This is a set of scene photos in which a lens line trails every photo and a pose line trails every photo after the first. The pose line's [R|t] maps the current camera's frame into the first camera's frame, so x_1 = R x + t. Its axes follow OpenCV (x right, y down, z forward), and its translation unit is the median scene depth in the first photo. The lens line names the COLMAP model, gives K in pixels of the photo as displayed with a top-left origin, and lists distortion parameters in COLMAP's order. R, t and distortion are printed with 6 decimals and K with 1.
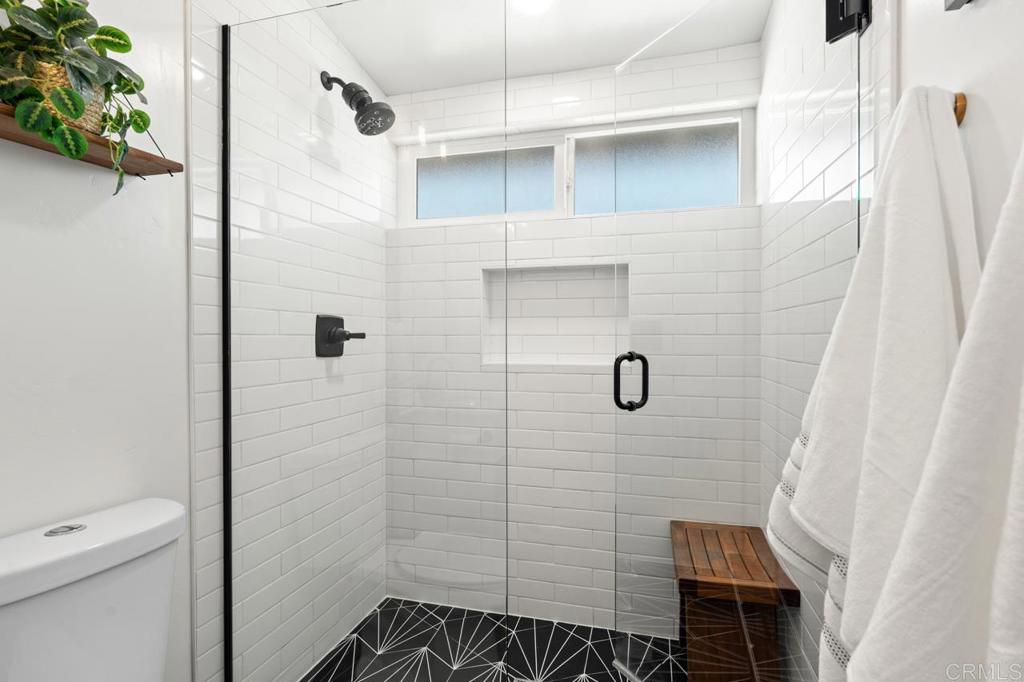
lens RADIAL K [[505.0, 0, 512.0], [0, 505.0, 341.0], [0, 0, 1]] dist [0.001359, 0.000296]
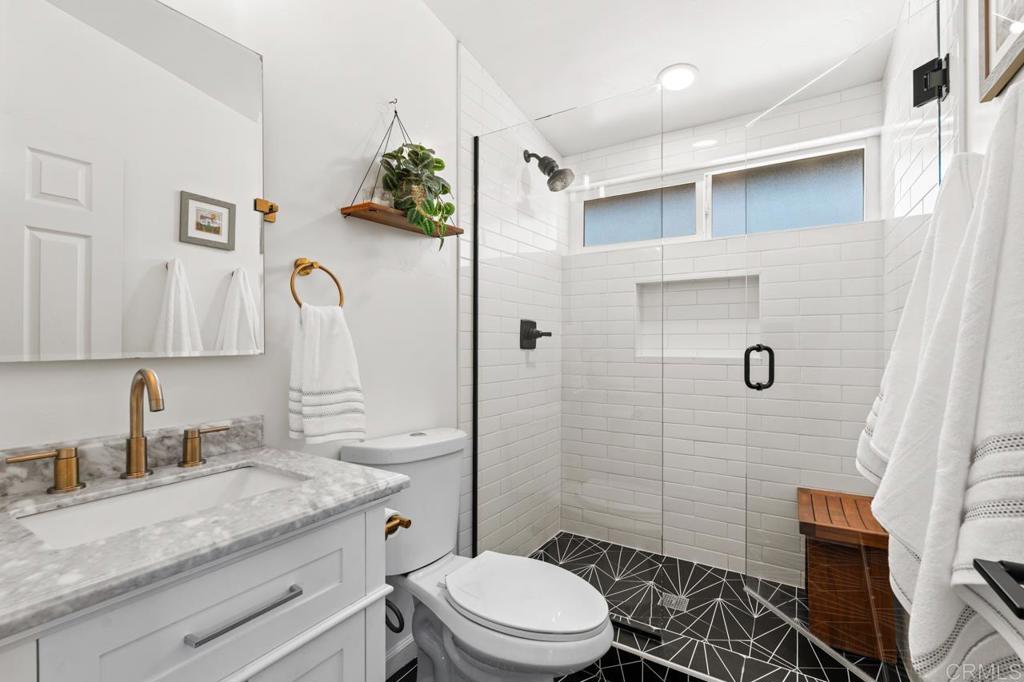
lens RADIAL K [[444.1, 0, 531.4], [0, 444.1, 344.9], [0, 0, 1]] dist [-0.002496, -0.000147]
pose [[0.965696, 0.000862, -0.259672, -0.026341], [-0.001071, 0.999999, -0.000662, 0.020683], [0.259672, 0.000918, 0.965697, -0.208316]]
